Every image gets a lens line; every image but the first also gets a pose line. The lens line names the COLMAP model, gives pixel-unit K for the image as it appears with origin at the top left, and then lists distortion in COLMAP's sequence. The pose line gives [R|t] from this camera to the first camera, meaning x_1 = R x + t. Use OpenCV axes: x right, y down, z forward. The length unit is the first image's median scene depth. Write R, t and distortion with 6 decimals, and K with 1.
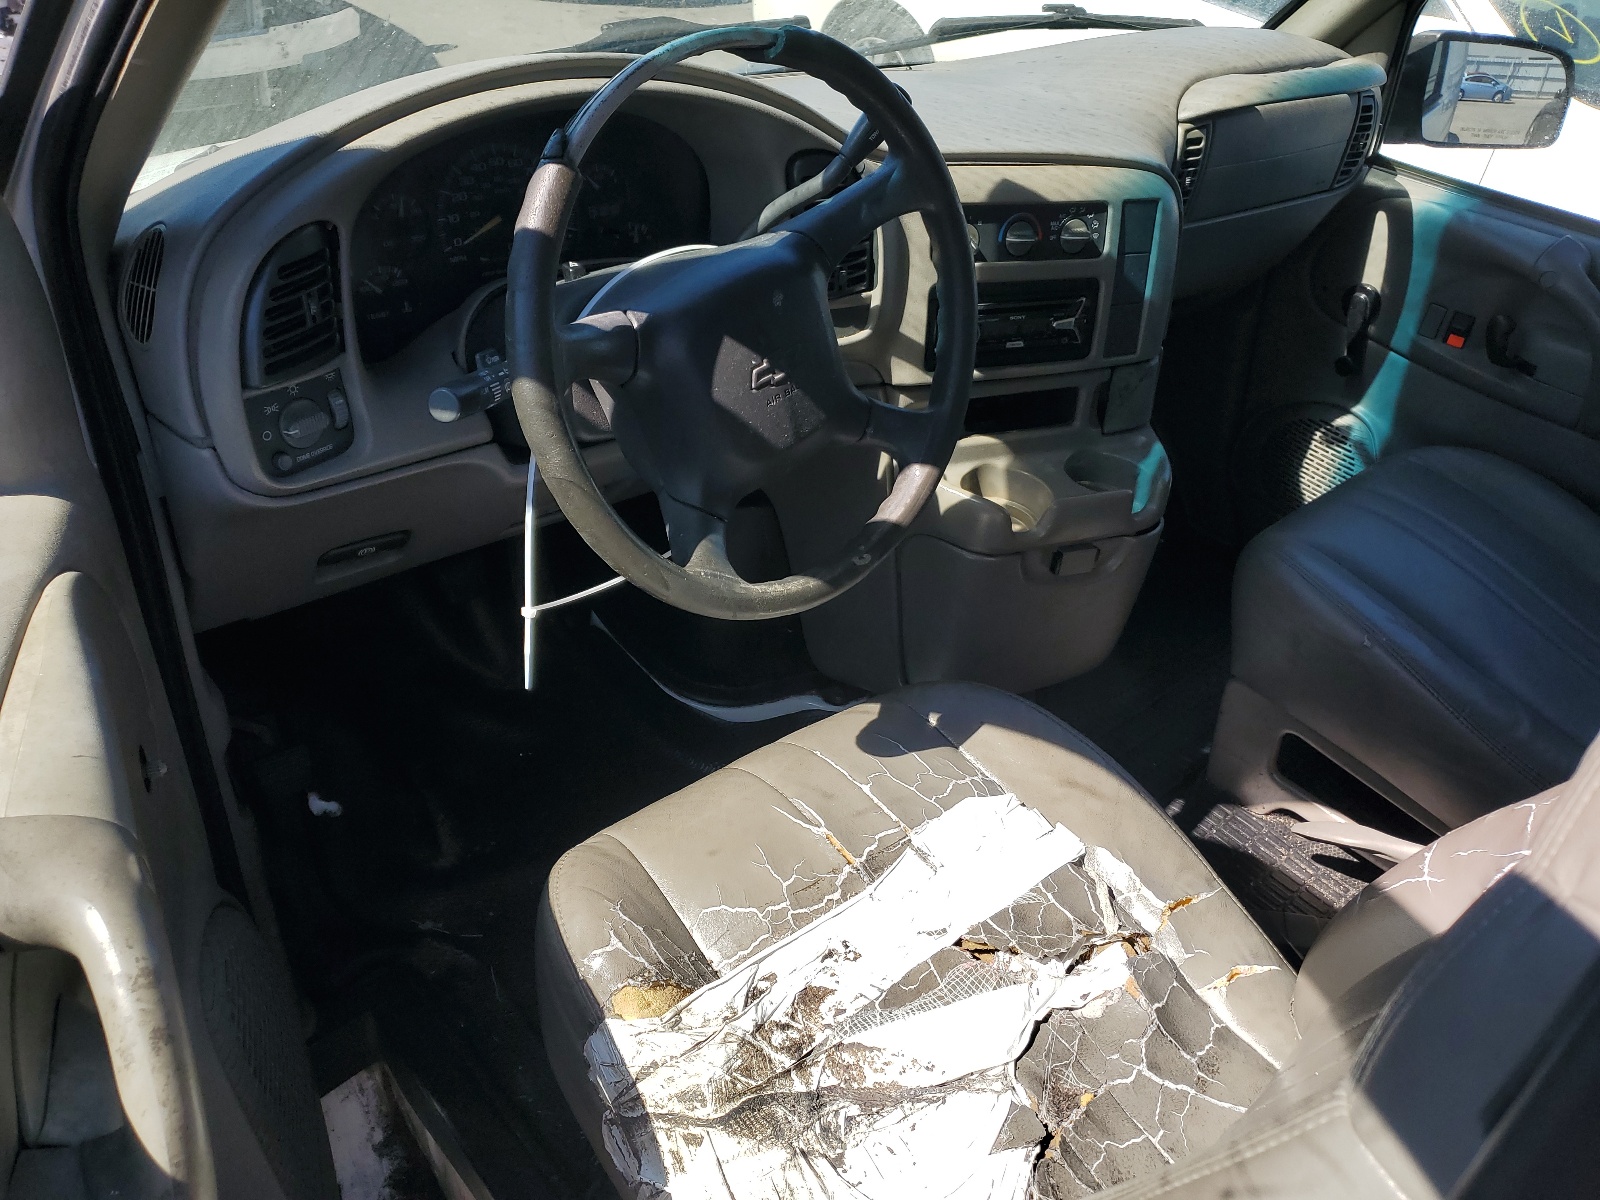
lens RADIAL K [[1314.1, 0, 800.0], [0, 1314.1, 600.0], [0, 0, 1]] dist [0.009020, 0.006424]
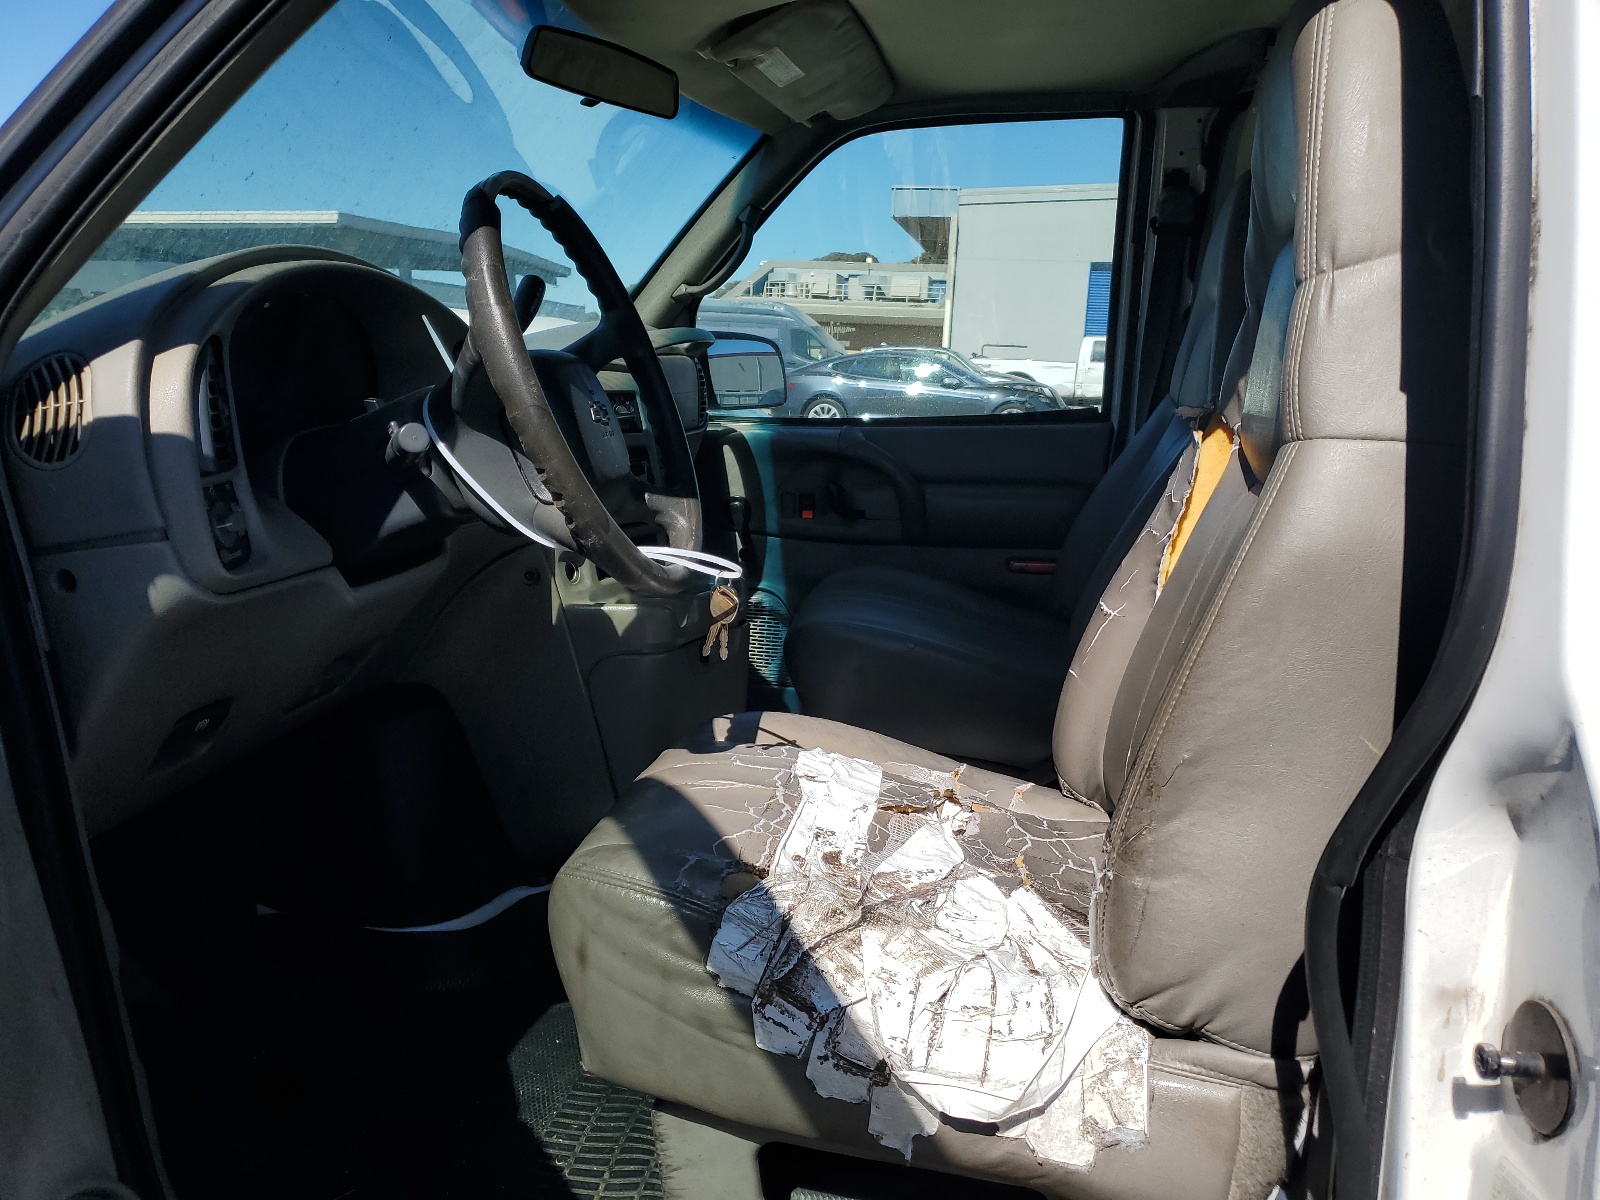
lens RADIAL K [[1314.1, 0, 800.0], [0, 1314.1, 600.0], [0, 0, 1]] dist [0.009020, 0.006424]
pose [[0.736135, -0.192737, 0.648813, -0.645590], [0.442371, 0.862523, -0.245686, 0.331286], [-0.512263, 0.467874, 0.720194, 0.043165]]
